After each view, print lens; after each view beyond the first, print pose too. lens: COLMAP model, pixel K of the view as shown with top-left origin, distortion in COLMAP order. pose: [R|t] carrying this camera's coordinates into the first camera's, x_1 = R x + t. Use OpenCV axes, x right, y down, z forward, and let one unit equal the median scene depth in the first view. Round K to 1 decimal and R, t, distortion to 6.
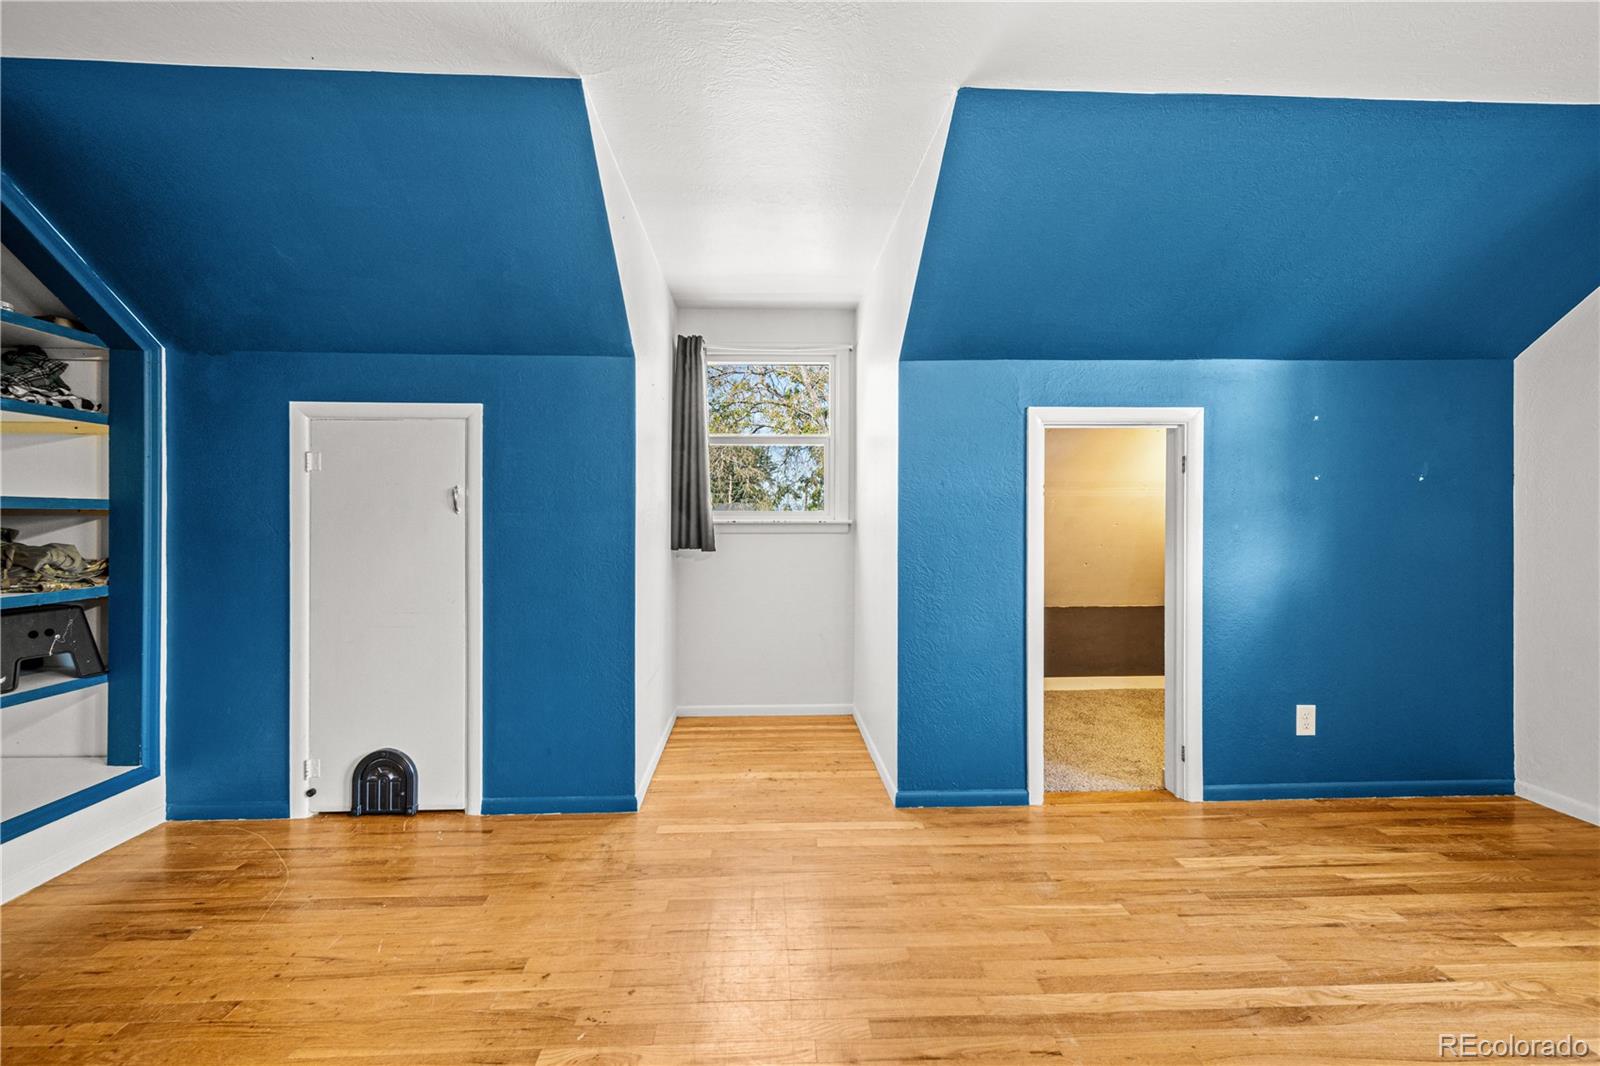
lens RADIAL K [[646.9, 0, 786.8], [0, 646.9, 515.0], [0, 0, 1]] dist [0.009591, -0.002637]
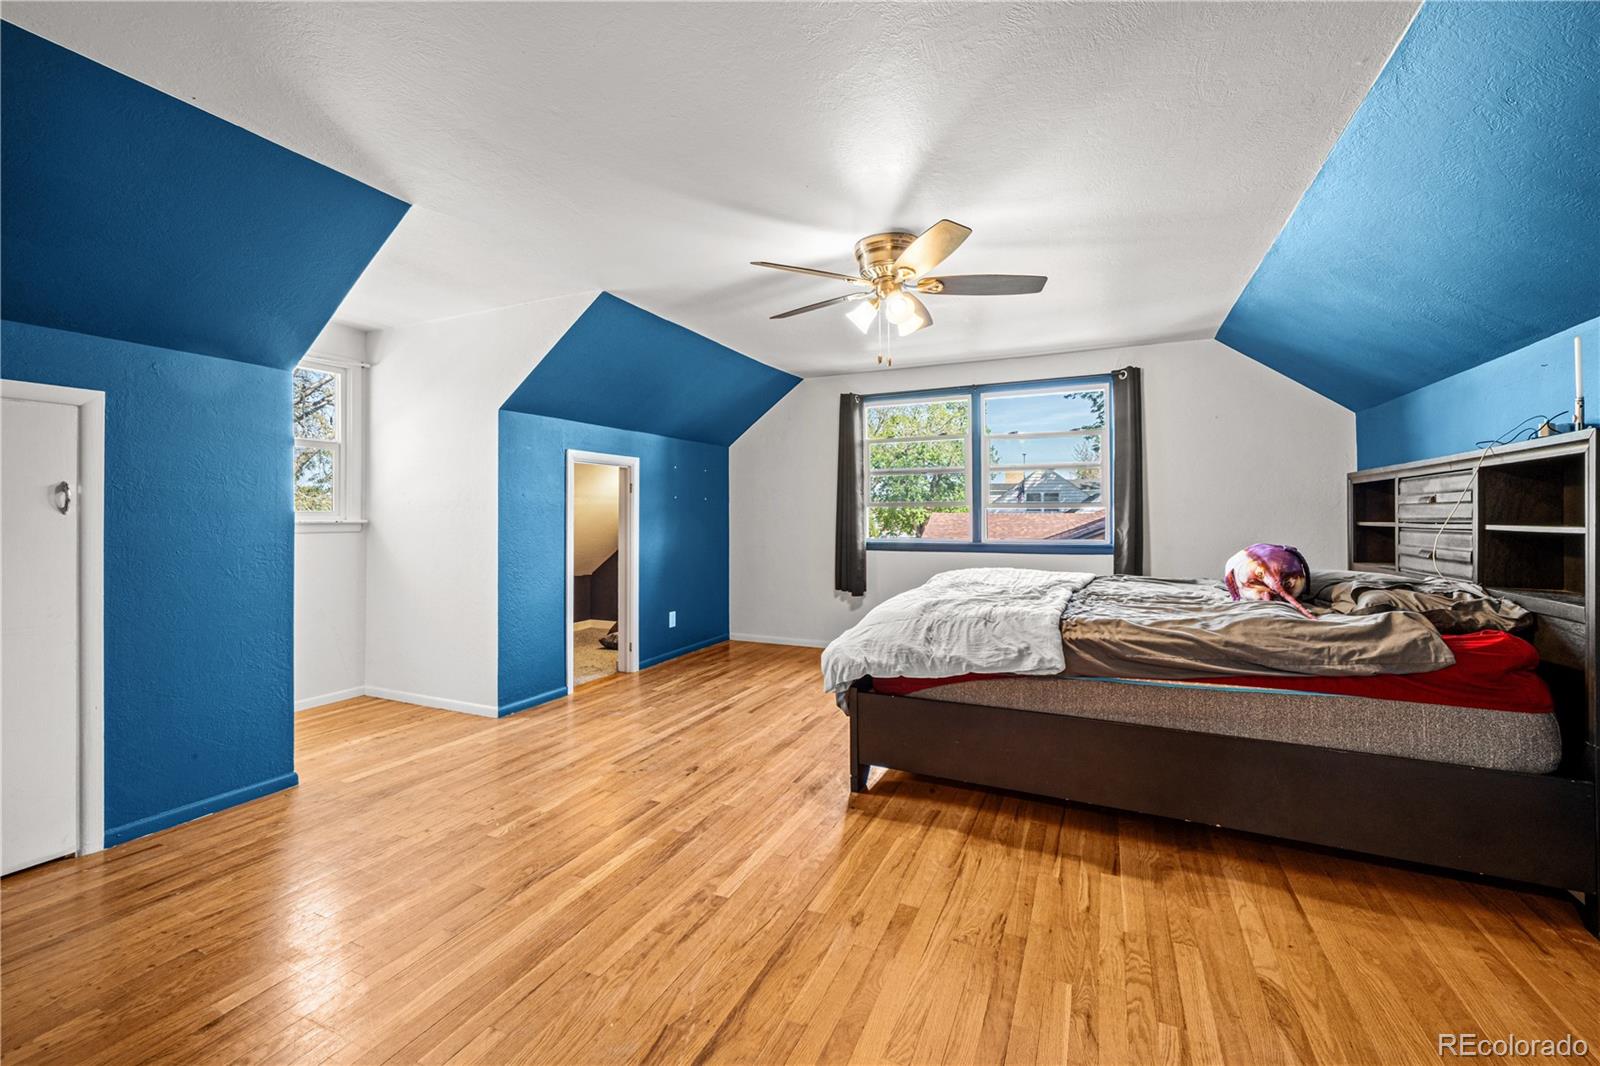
lens RADIAL K [[646.9, 0, 800.5], [0, 646.9, 517.4], [0, 0, 1]] dist [0.009591, -0.002637]
pose [[0.458984, -0.001348, 0.888444, -0.855788], [-0.001410, 0.999996, 0.002245, -0.001390], [-0.888443, -0.002283, 0.458980, -0.278726]]
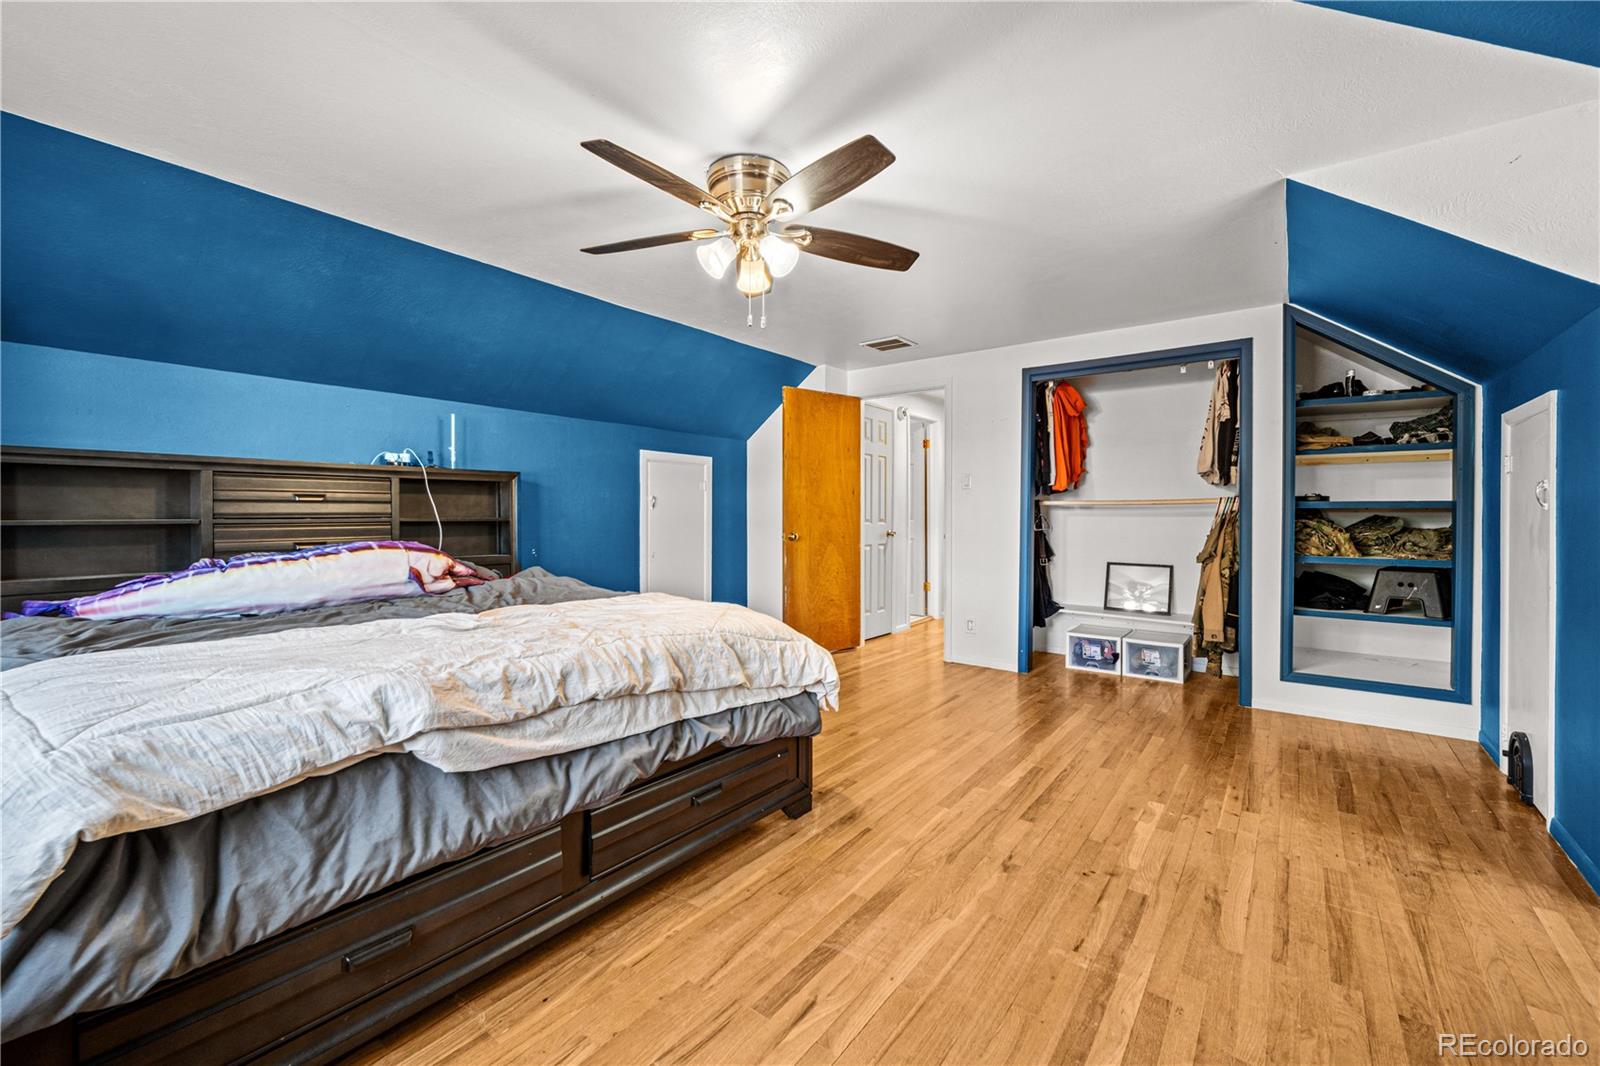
lens RADIAL K [[646.9, 0, 800.1], [0, 646.9, 520.9], [0, 0, 1]] dist [0.009591, -0.002637]
pose [[-0.637627, 0.007696, -0.770307, 0.962680], [0.001468, 0.999960, 0.008776, 0.005531], [0.770344, 0.004464, -0.637613, 0.788529]]
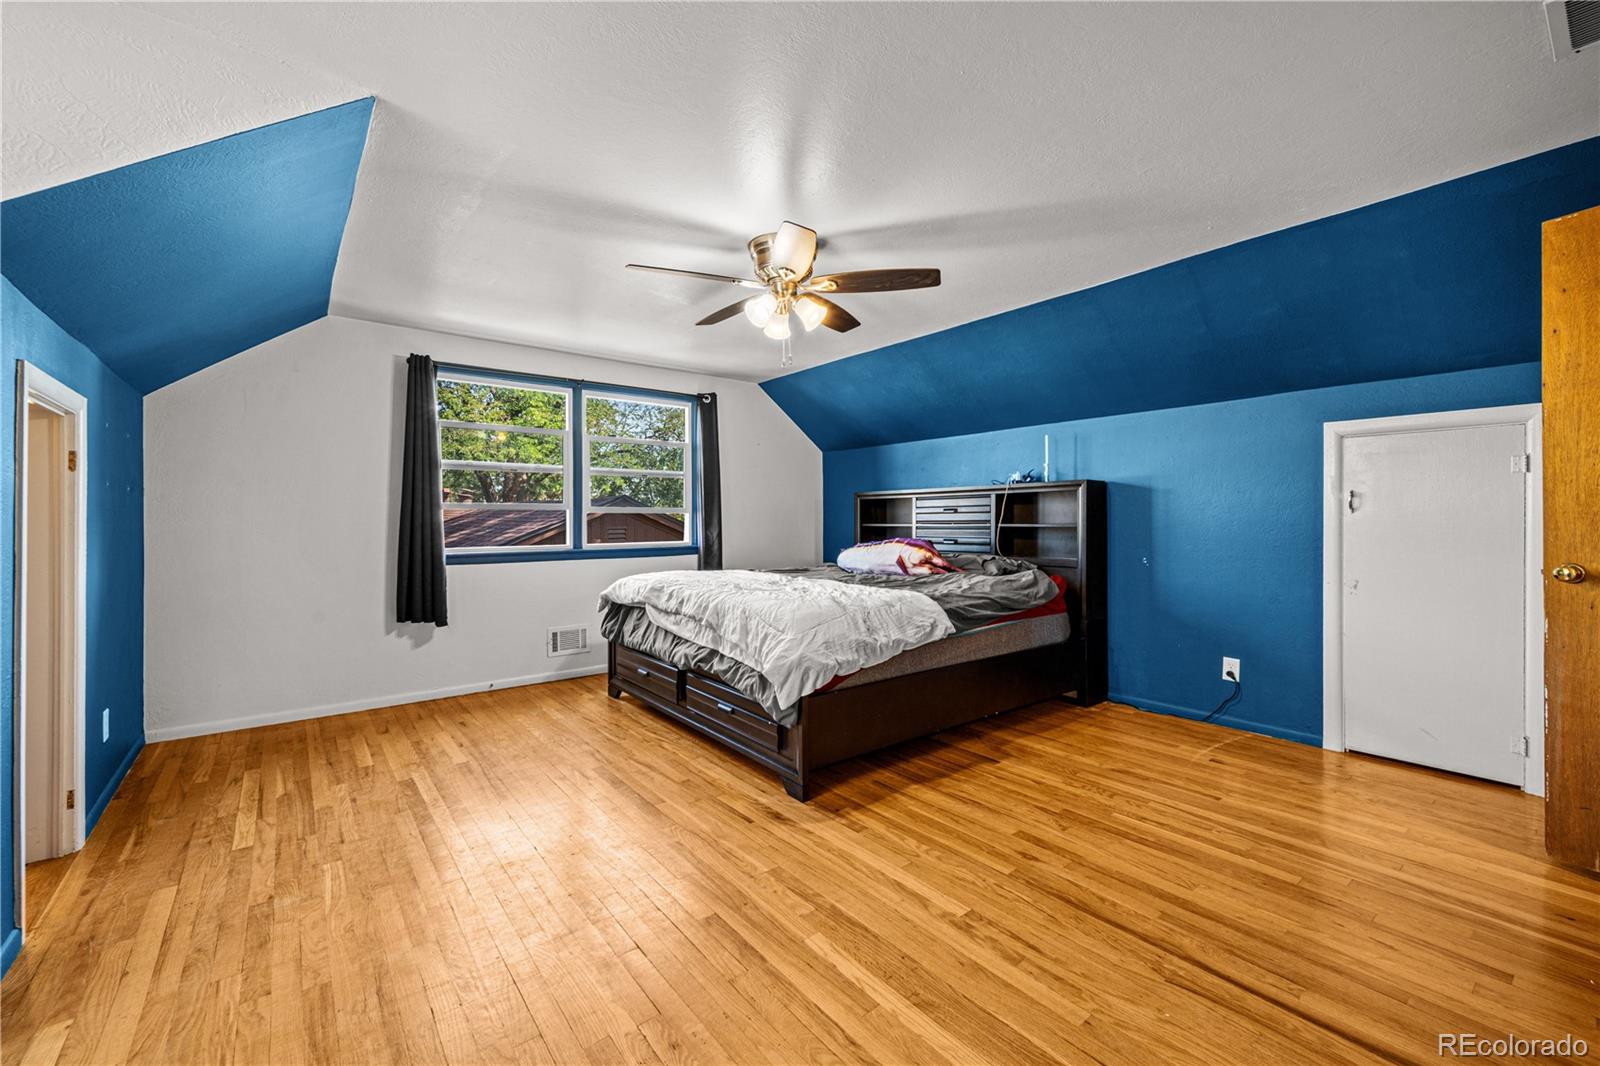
lens RADIAL K [[646.9, 0, 793.0], [0, 646.9, 525.5], [0, 0, 1]] dist [0.009591, -0.002637]
pose [[-0.581040, -0.003228, 0.813869, -0.695793], [0.001630, 0.999986, 0.005130, 0.004647], [-0.813874, 0.004308, -0.581026, 0.788134]]
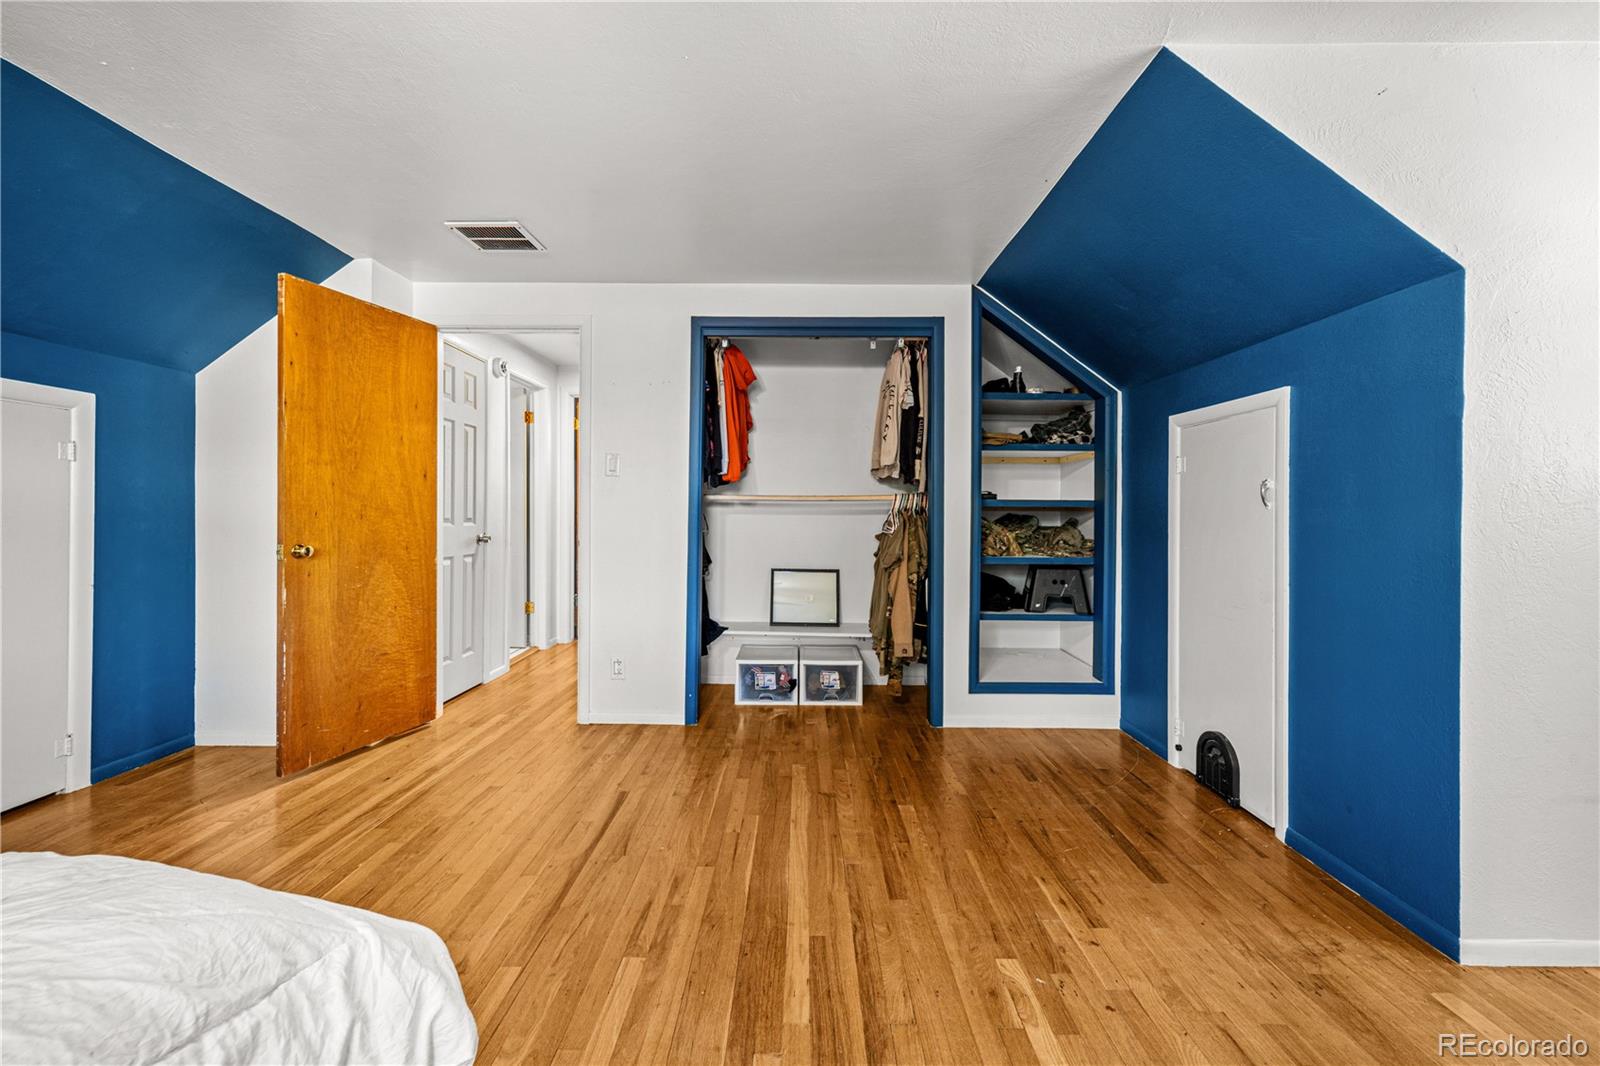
lens RADIAL K [[646.9, 0, 798.7], [0, 646.9, 512.4], [0, 0, 1]] dist [0.009591, -0.002637]
pose [[-0.052312, 0.000746, -0.998630, 0.477781], [-0.001288, 0.999999, 0.000815, 0.003362], [0.998630, 0.001329, -0.052311, 0.382598]]
